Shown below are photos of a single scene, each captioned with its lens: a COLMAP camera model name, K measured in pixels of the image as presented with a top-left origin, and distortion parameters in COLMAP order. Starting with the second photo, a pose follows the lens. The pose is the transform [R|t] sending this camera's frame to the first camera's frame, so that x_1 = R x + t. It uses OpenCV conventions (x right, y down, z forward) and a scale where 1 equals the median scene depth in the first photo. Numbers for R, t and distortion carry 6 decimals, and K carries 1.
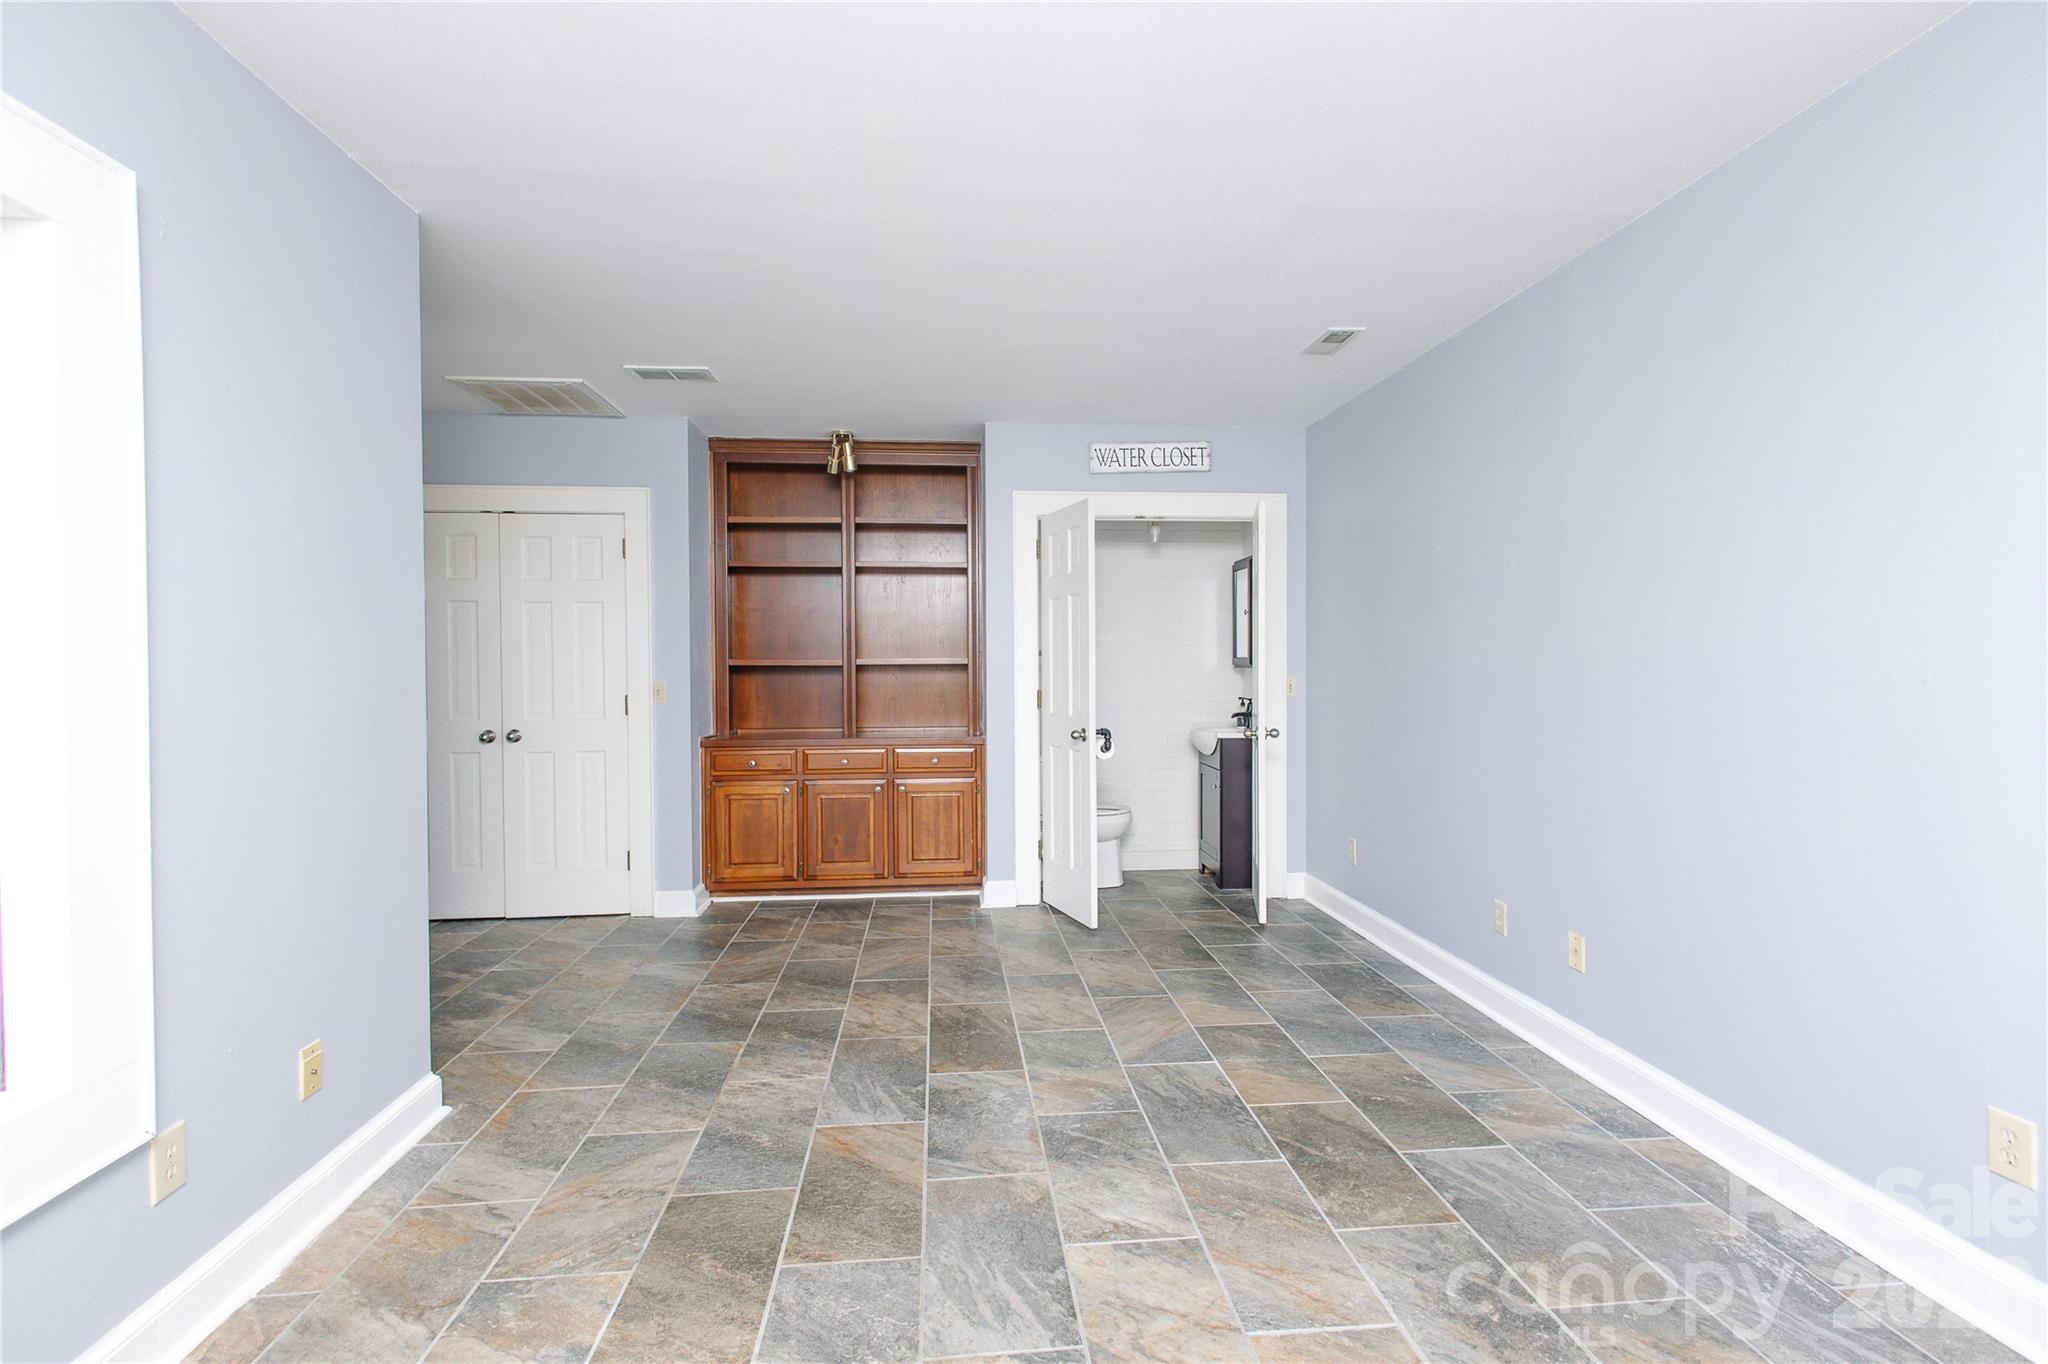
lens RADIAL K [[936.0, 0, 1018.7], [0, 936.0, 680.3], [0, 0, 1]] dist [0.003923, -0.000159]
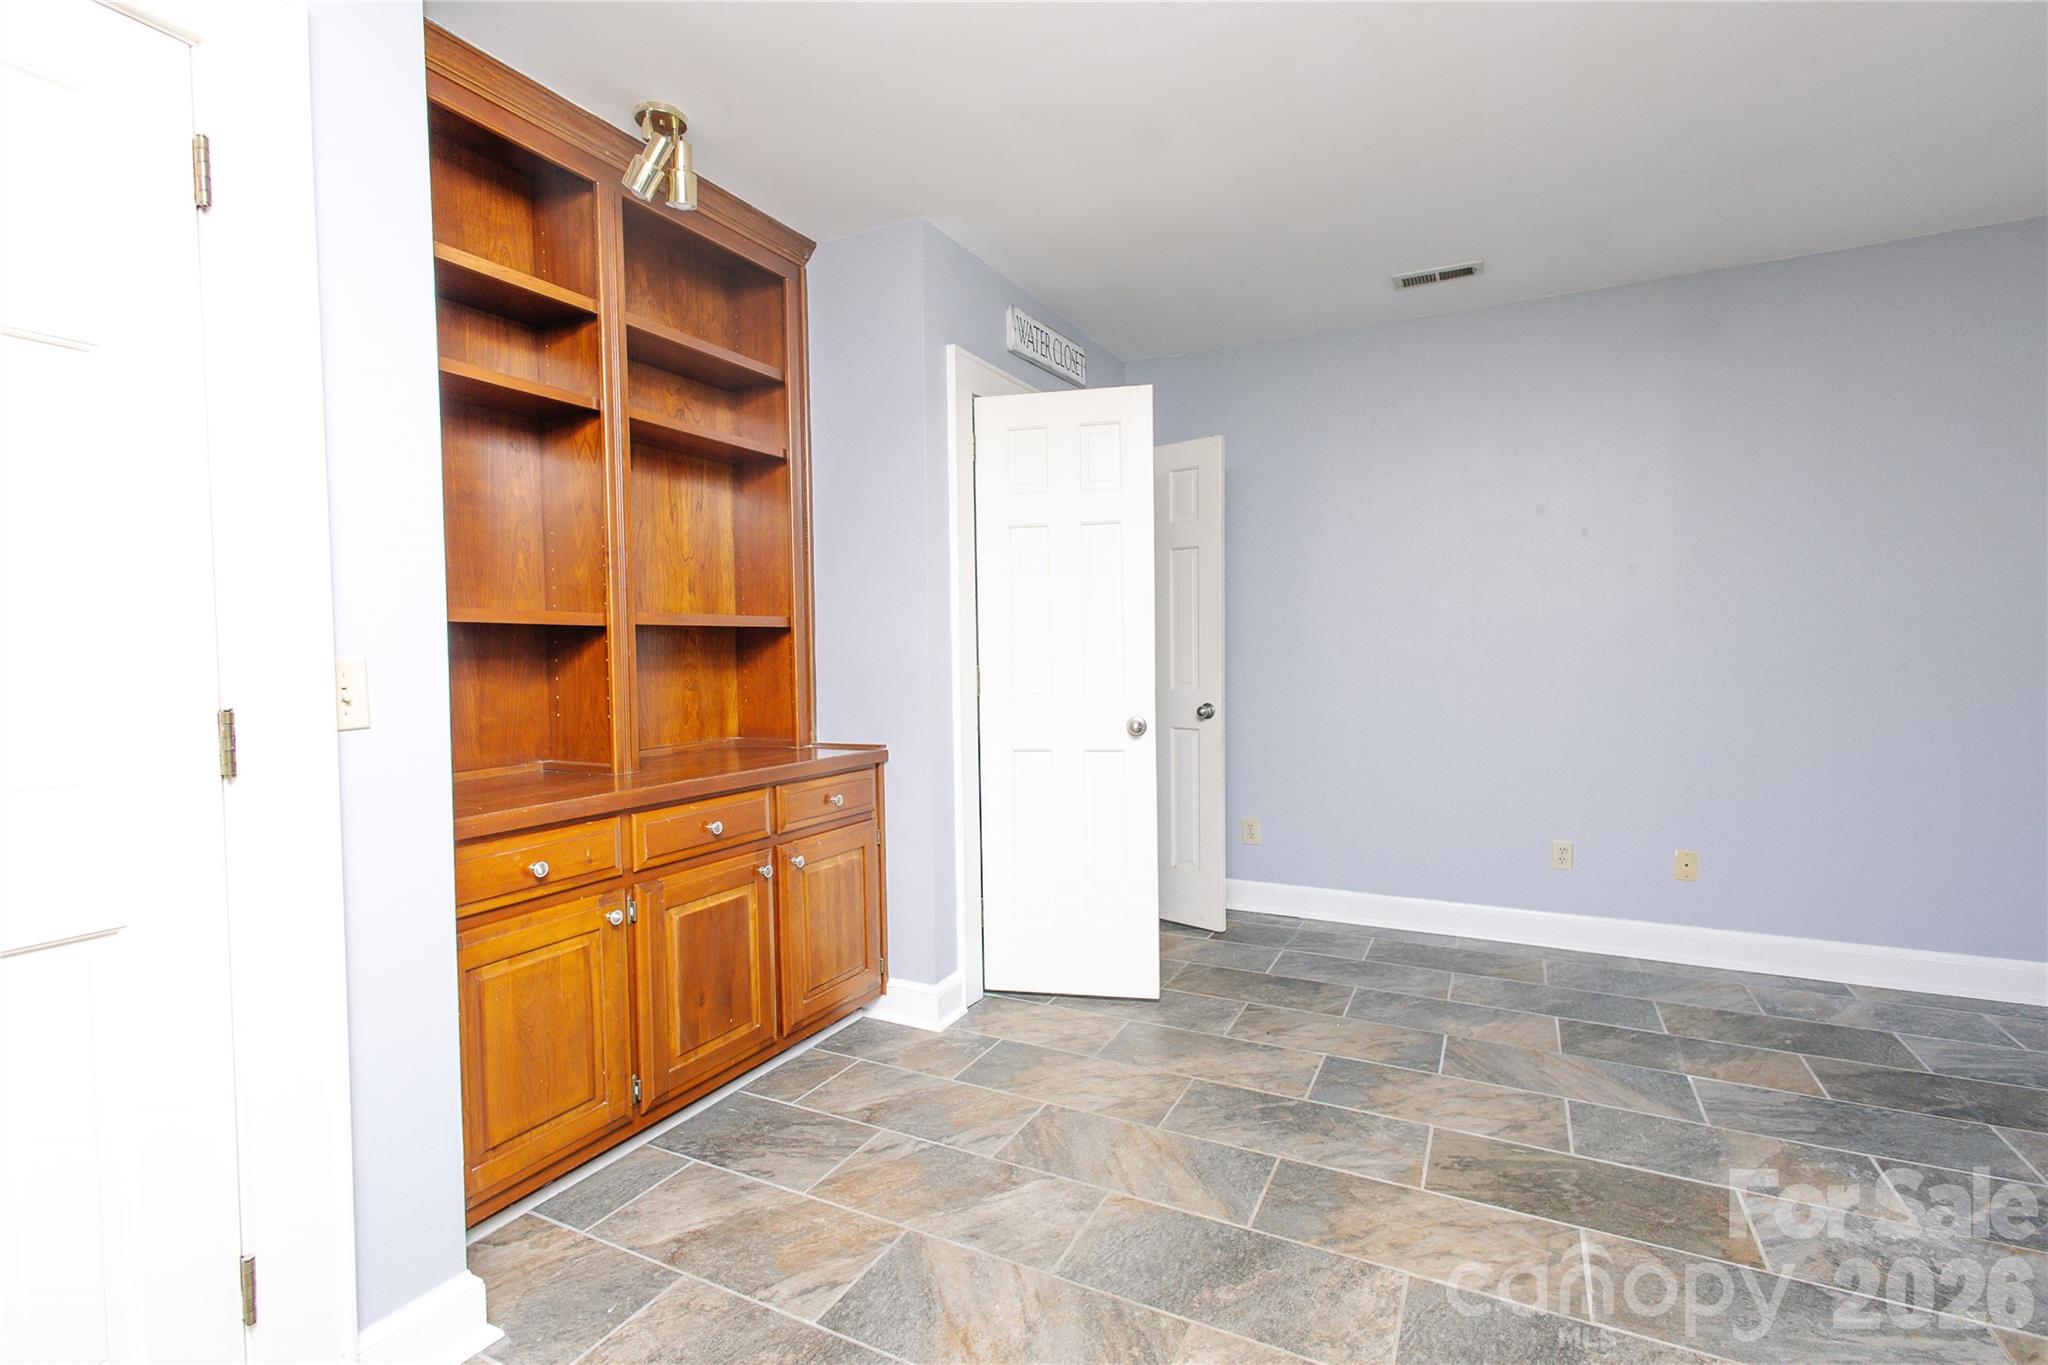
lens RADIAL K [[936.0, 0, 1022.3], [0, 936.0, 679.8], [0, 0, 1]] dist [0.003923, -0.000159]
pose [[0.547310, -0.029521, 0.836409, -0.685537], [0.023735, 0.999523, 0.019747, 0.010135], [-0.836593, 0.009045, 0.547750, 0.850632]]
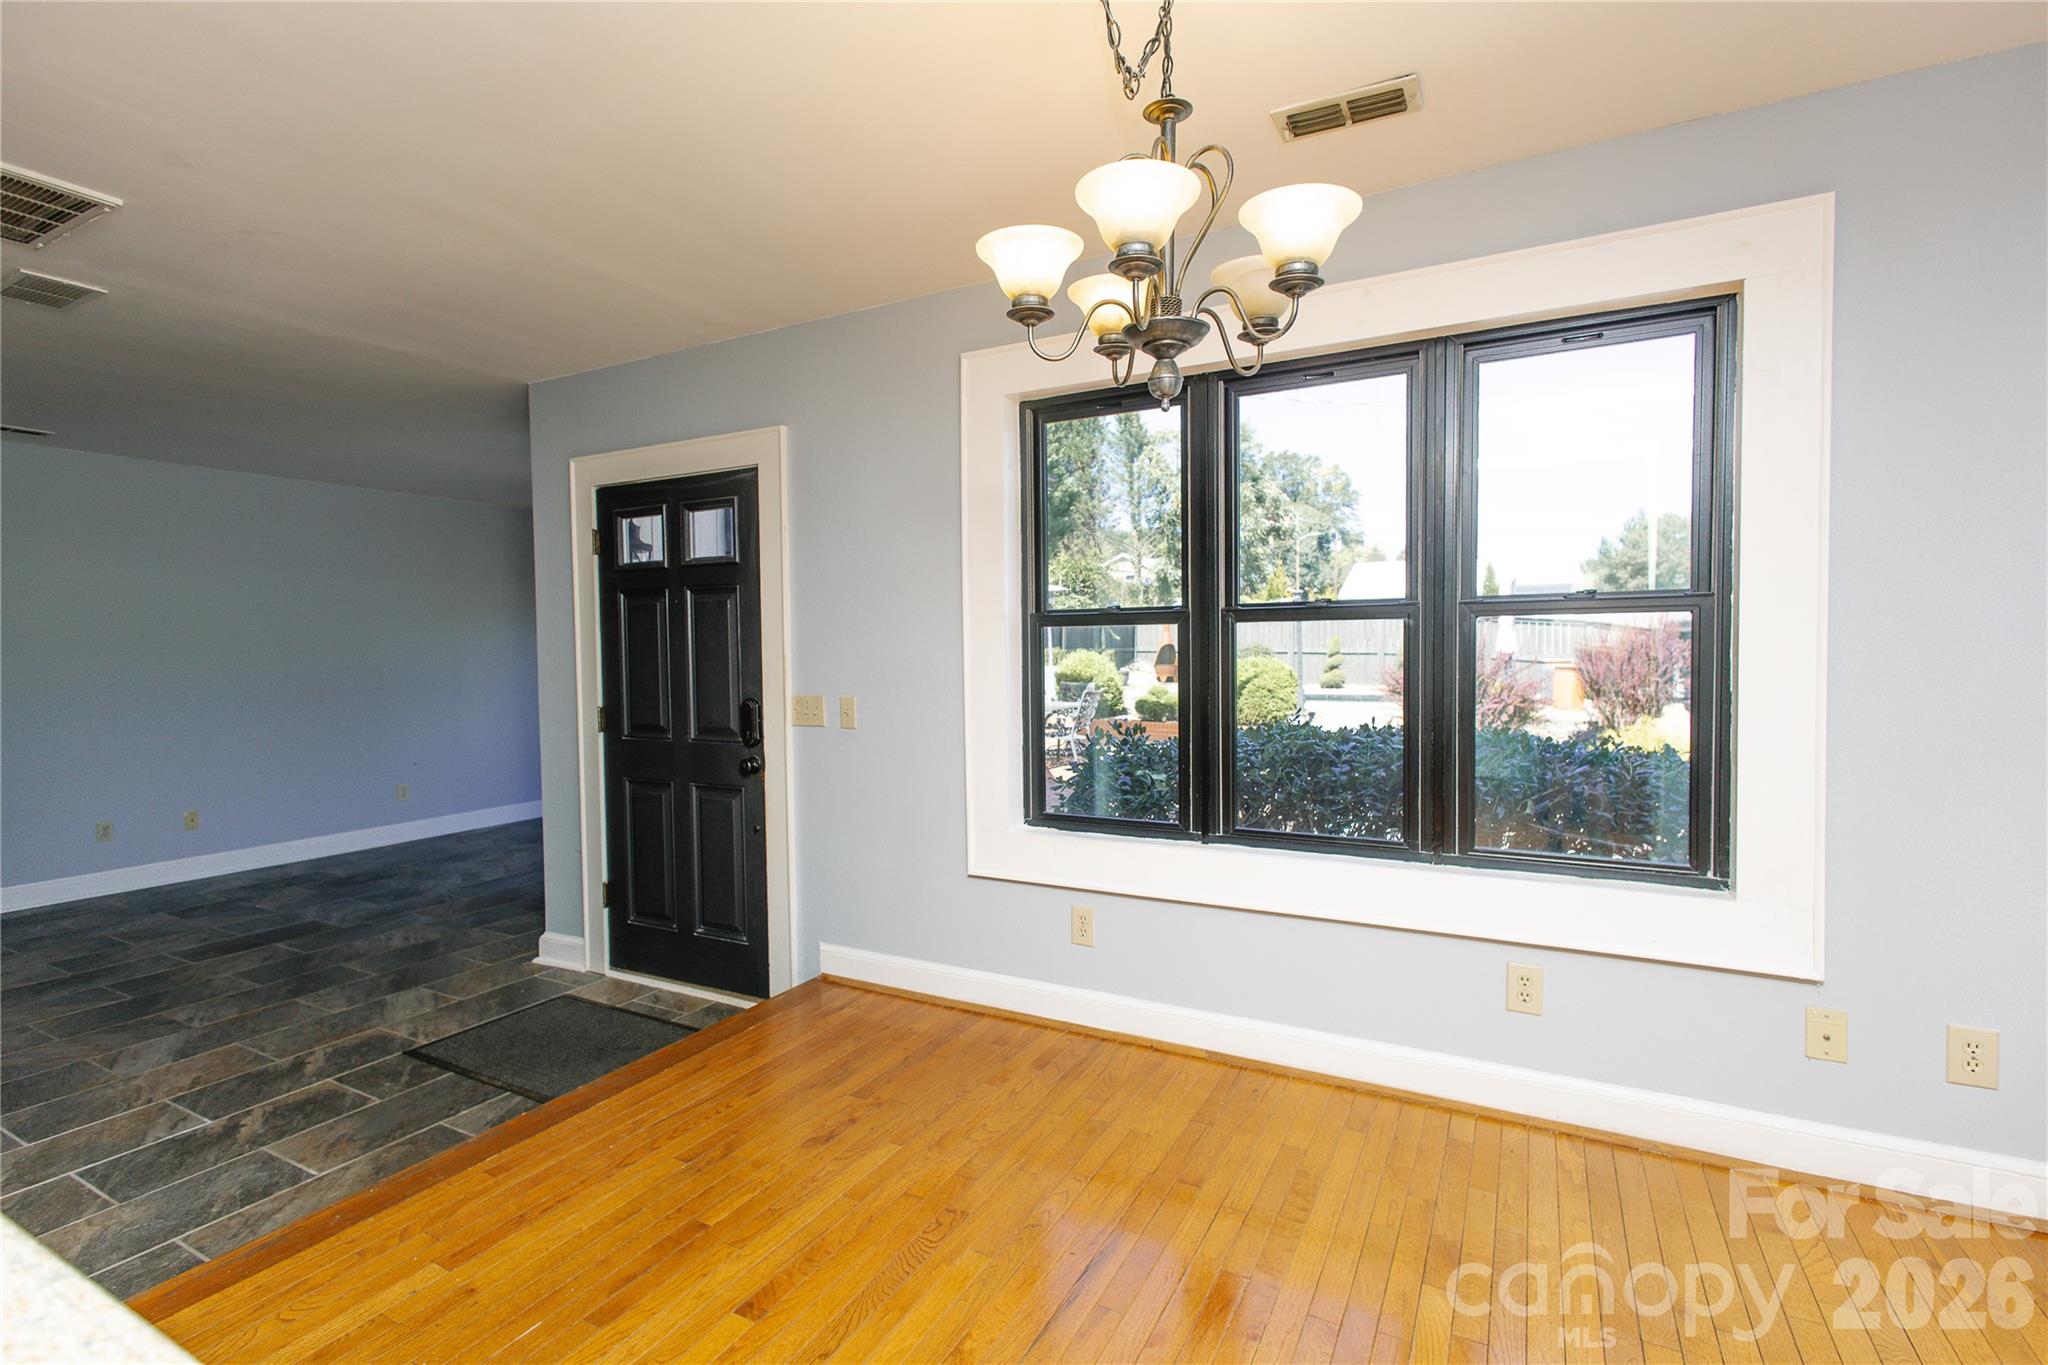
lens RADIAL K [[953.5, 0, 1022.7], [0, 953.5, 678.7], [0, 0, 1]] dist [0.001443, -0.000239]
pose [[-0.820493, -0.006273, 0.571622, -1.577360], [0.023162, 0.998754, 0.044208, -0.039431], [-0.571187, 0.049512, -0.819325, 1.319644]]
